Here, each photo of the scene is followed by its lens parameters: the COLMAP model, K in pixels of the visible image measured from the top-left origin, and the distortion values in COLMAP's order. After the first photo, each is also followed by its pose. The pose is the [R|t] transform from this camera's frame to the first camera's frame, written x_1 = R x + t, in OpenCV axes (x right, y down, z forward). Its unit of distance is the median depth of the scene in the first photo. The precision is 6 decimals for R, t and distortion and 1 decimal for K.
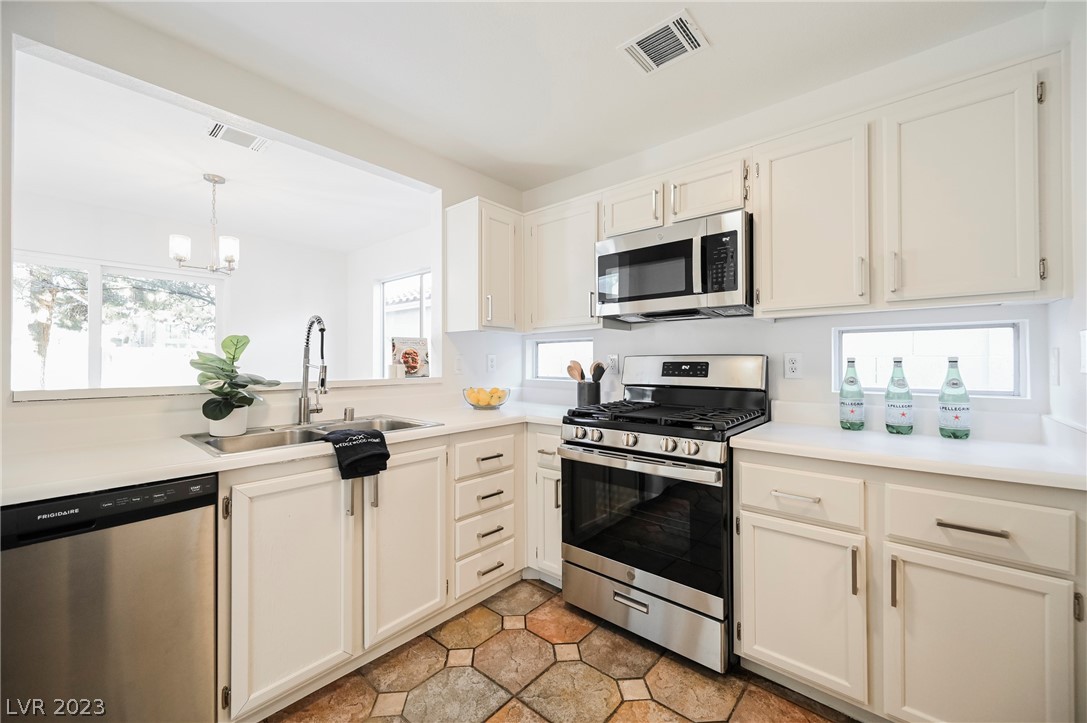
lens RADIAL K [[429.0, 0, 540.6], [0, 429.0, 359.6], [0, 0, 1]] dist [-0.001196, 0.000373]
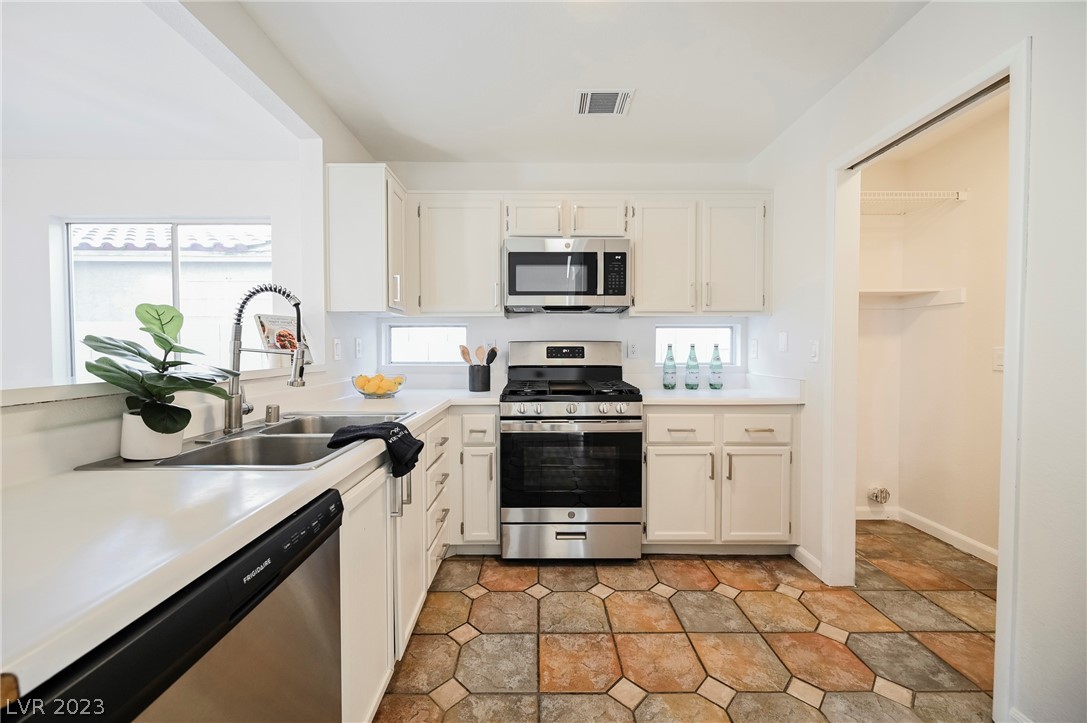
lens RADIAL K [[429.0, 0, 540.7], [0, 429.0, 360.3], [0, 0, 1]] dist [-0.001196, 0.000373]
pose [[0.752365, -0.019400, 0.658461, -0.670782], [-0.003671, 0.999427, 0.033640, 0.004630], [-0.658737, -0.027727, 0.751862, 0.117188]]
